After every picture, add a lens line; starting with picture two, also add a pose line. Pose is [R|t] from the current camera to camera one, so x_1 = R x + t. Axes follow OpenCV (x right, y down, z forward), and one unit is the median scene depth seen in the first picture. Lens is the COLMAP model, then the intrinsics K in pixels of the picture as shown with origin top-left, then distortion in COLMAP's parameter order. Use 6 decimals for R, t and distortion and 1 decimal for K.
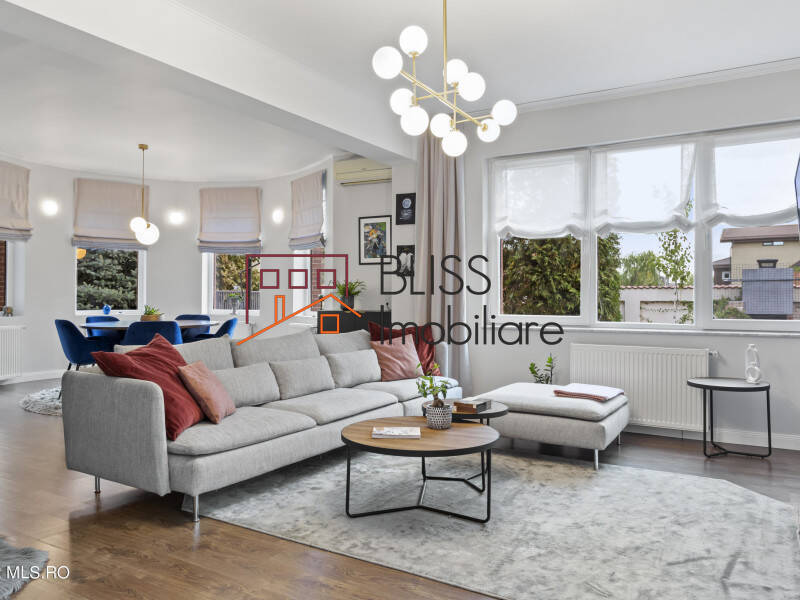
lens RADIAL K [[614.9, 0, 392.7], [0, 614.9, 301.6], [0, 0, 1]] dist [0.003160, -0.003310]
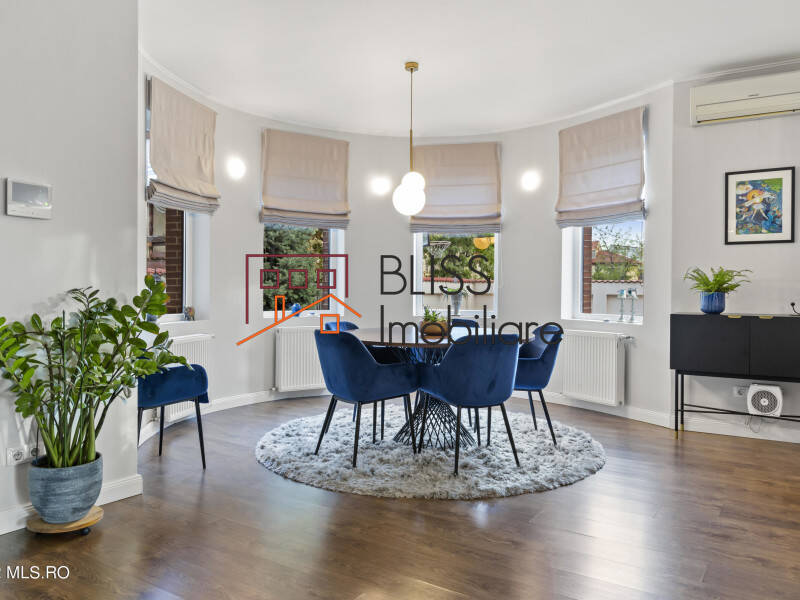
lens RADIAL K [[614.9, 0, 396.6], [0, 614.9, 295.7], [0, 0, 1]] dist [0.003160, -0.003310]
pose [[0.999043, 0.000113, -0.043746, -0.375622], [0.000024, 0.999995, 0.003131, -0.007230], [0.043746, -0.003129, 0.999038, 0.323846]]
